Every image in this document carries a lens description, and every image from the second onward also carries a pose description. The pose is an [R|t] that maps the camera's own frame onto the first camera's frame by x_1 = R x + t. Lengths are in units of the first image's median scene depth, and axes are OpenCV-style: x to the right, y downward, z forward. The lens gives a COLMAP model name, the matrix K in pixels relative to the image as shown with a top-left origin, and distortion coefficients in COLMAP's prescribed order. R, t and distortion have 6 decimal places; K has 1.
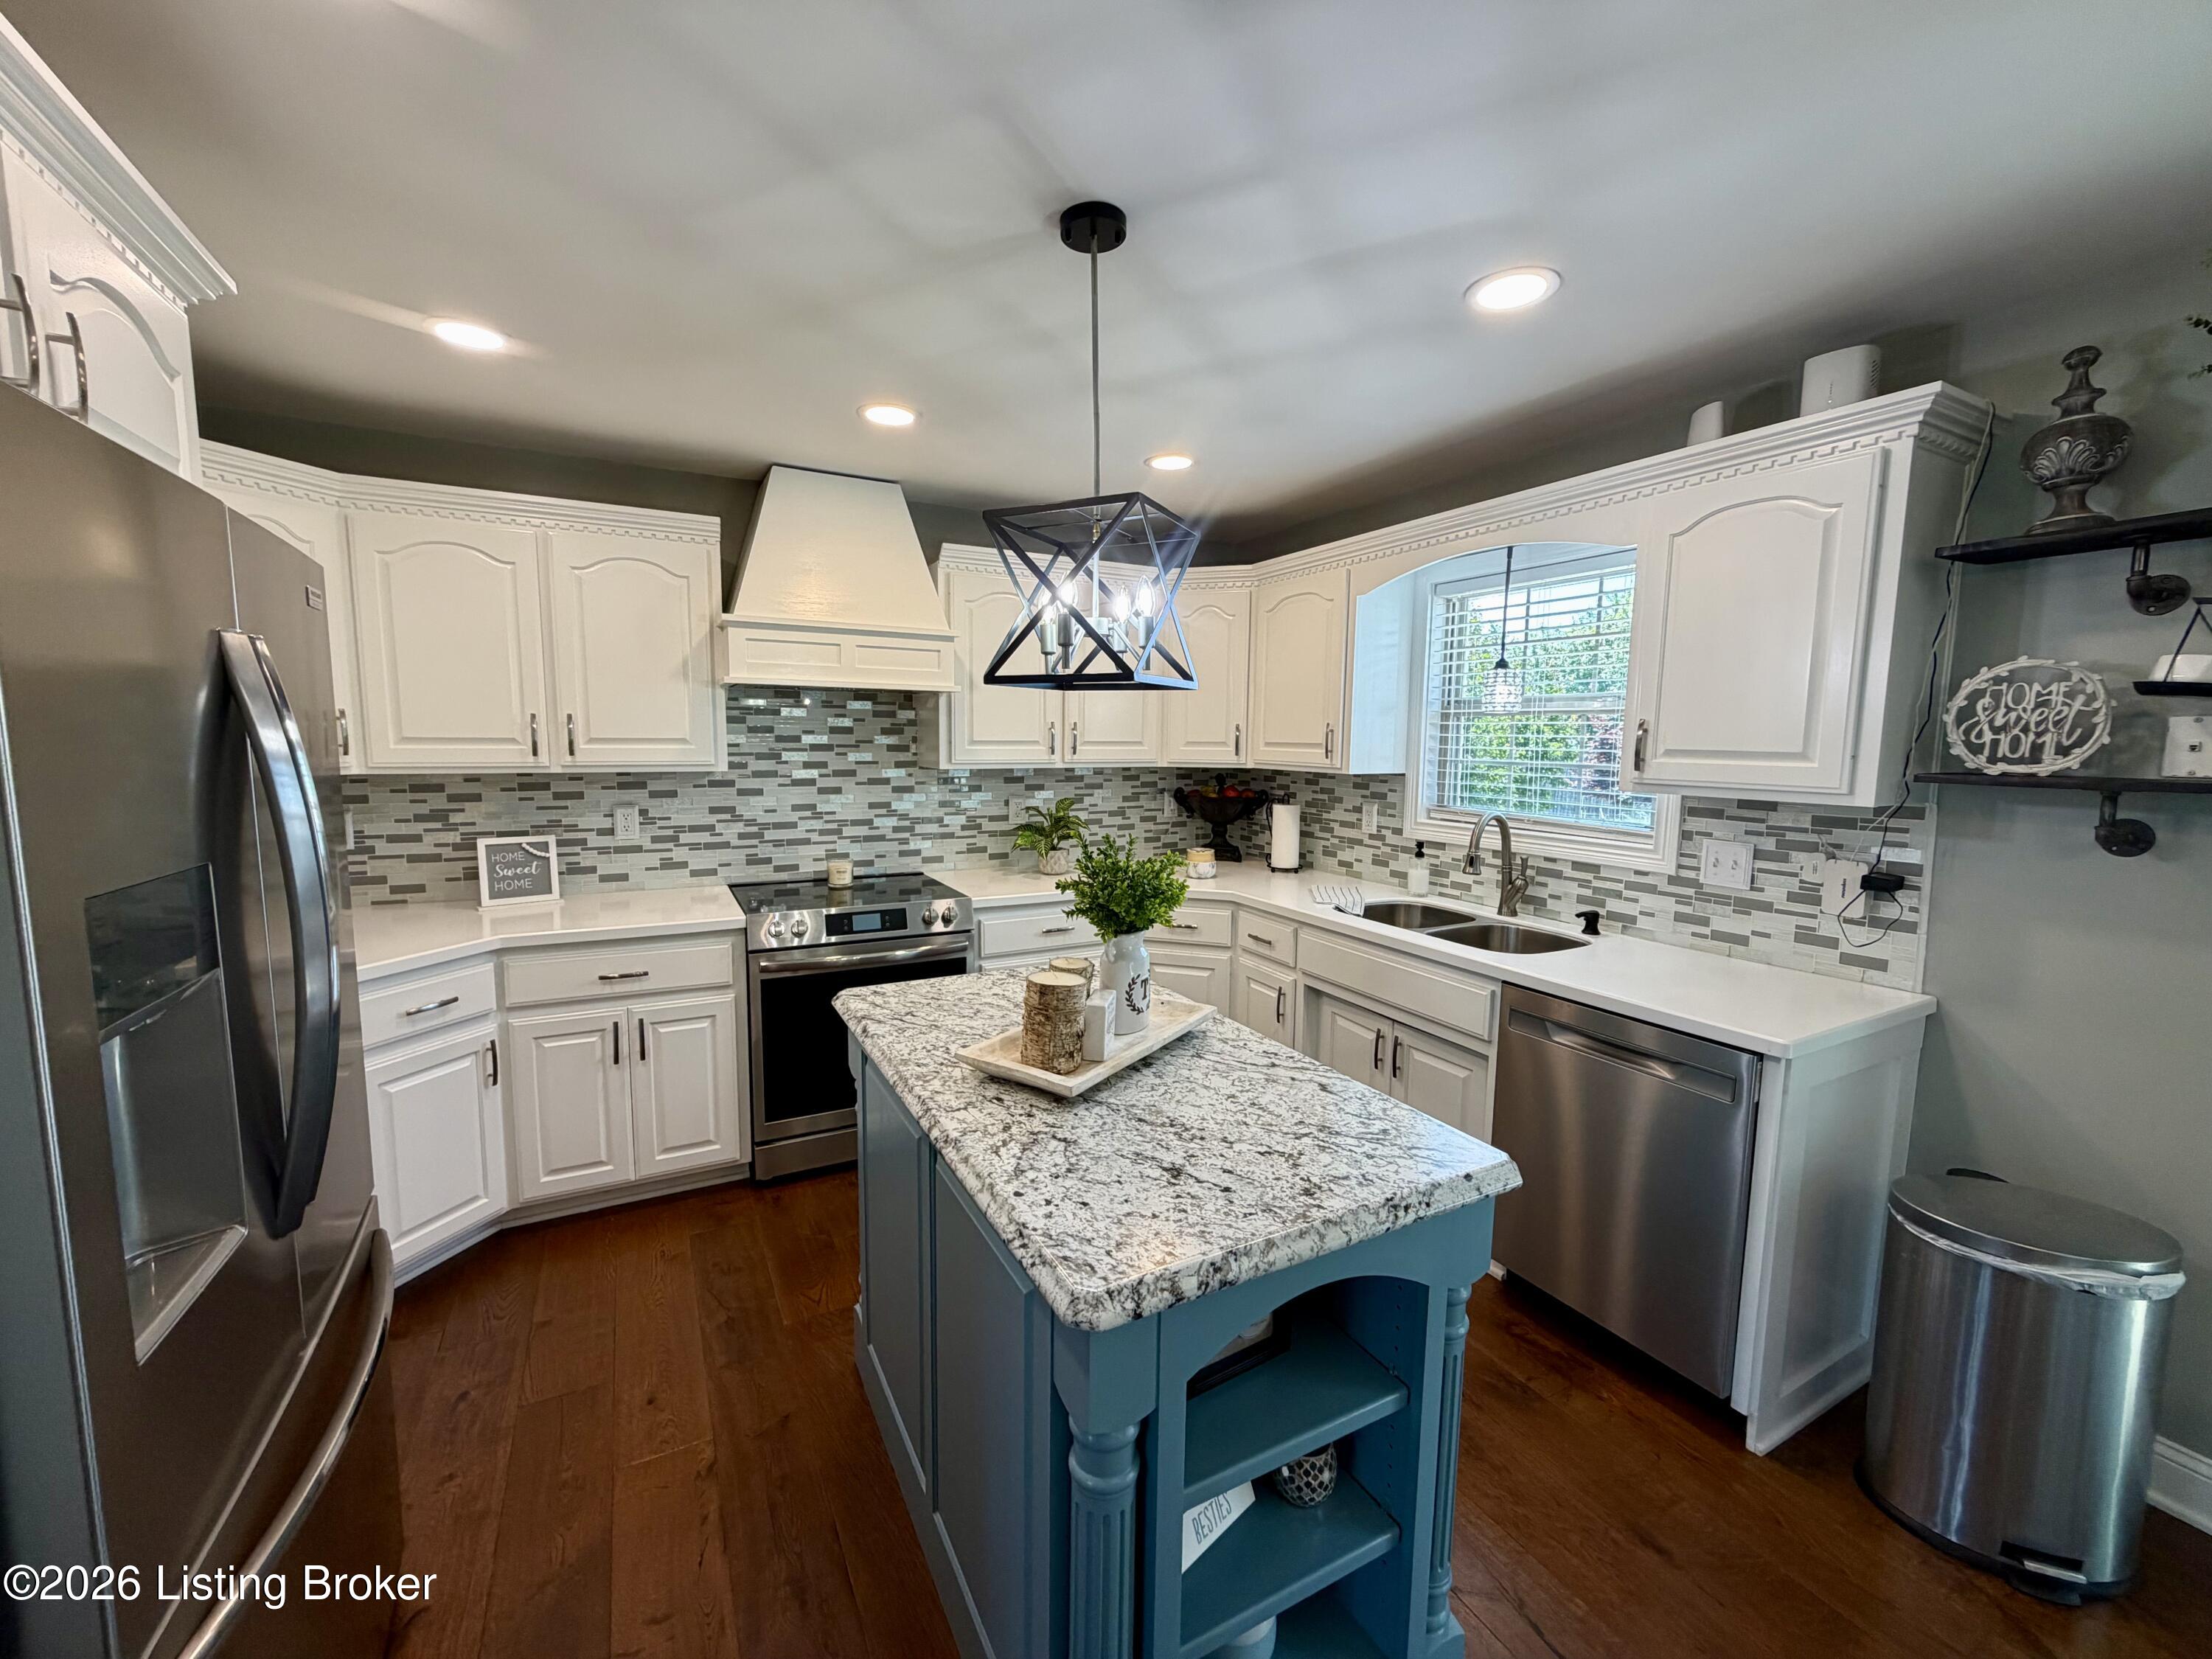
lens RADIAL K [[878.0, 0, 1099.0], [0, 878.0, 828.9], [0, 0, 1]] dist [-0.000783, 0.000990]
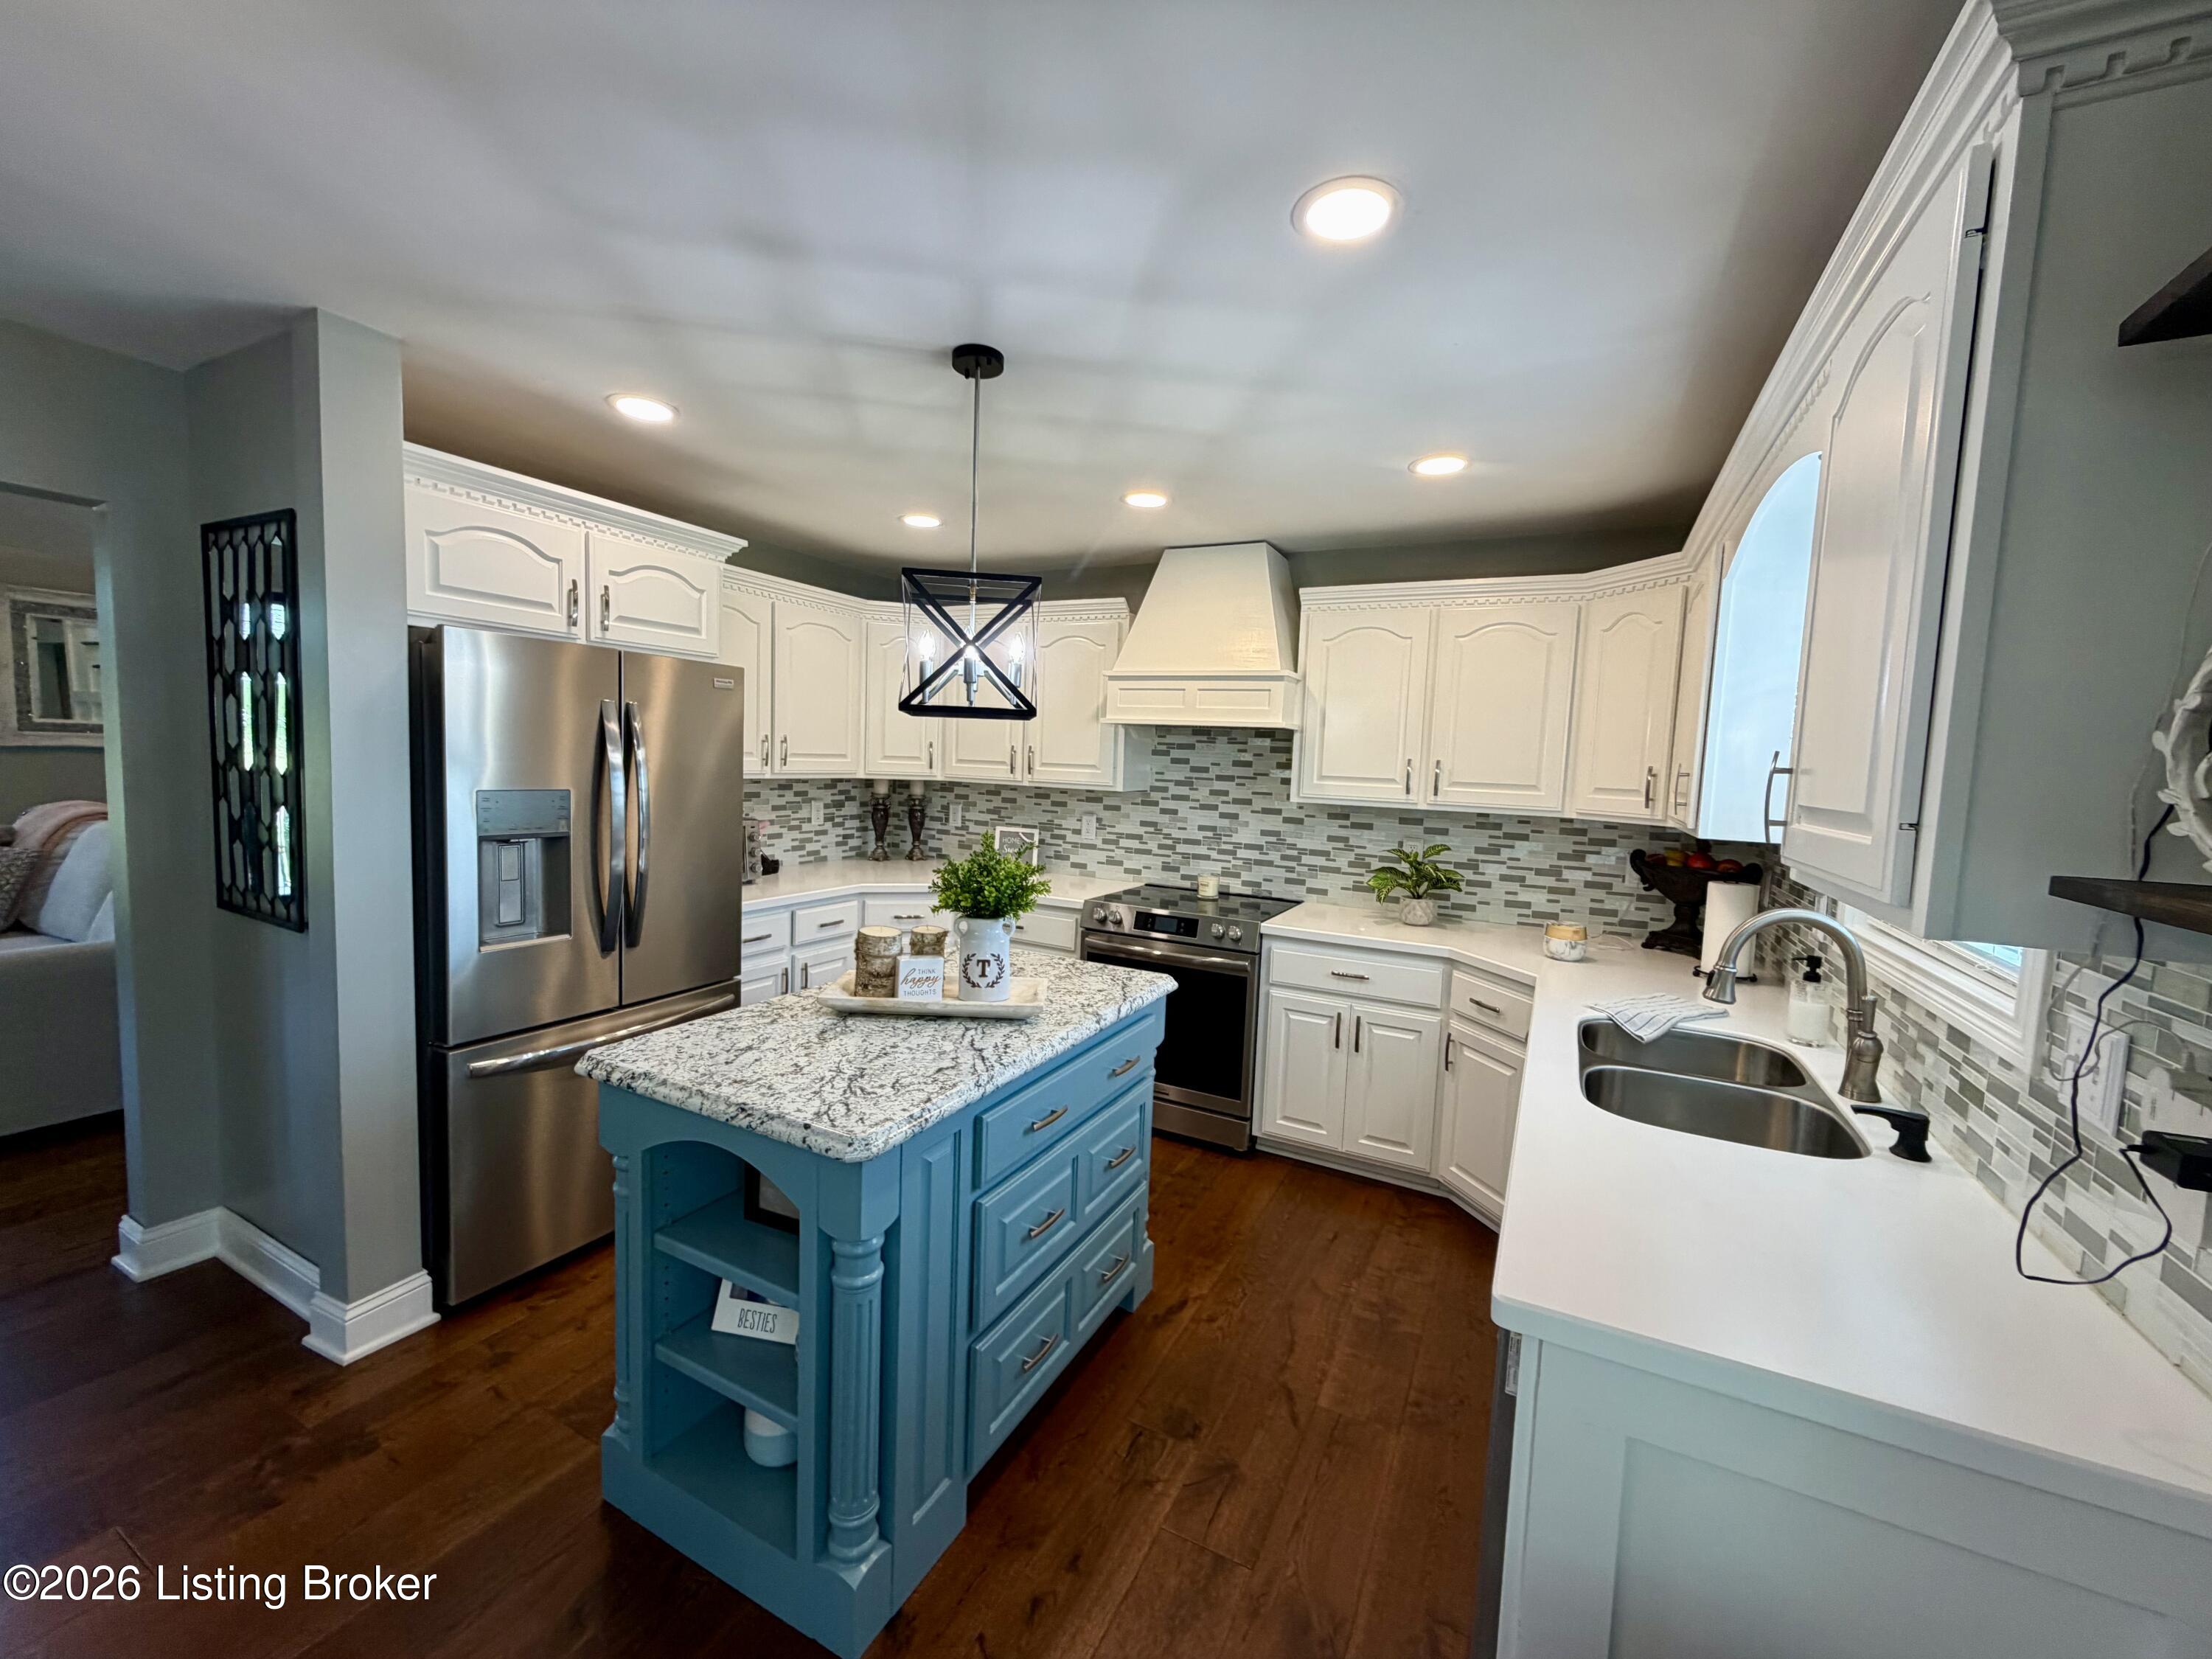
lens RADIAL K [[878.0, 0, 1101.9], [0, 878.0, 827.4], [0, 0, 1]] dist [-0.000783, 0.000990]
pose [[0.569735, 0.077248, -0.818190, 0.588948], [-0.122876, 0.992389, 0.008132, -0.019430], [0.812591, 0.095903, 0.574890, 0.230751]]
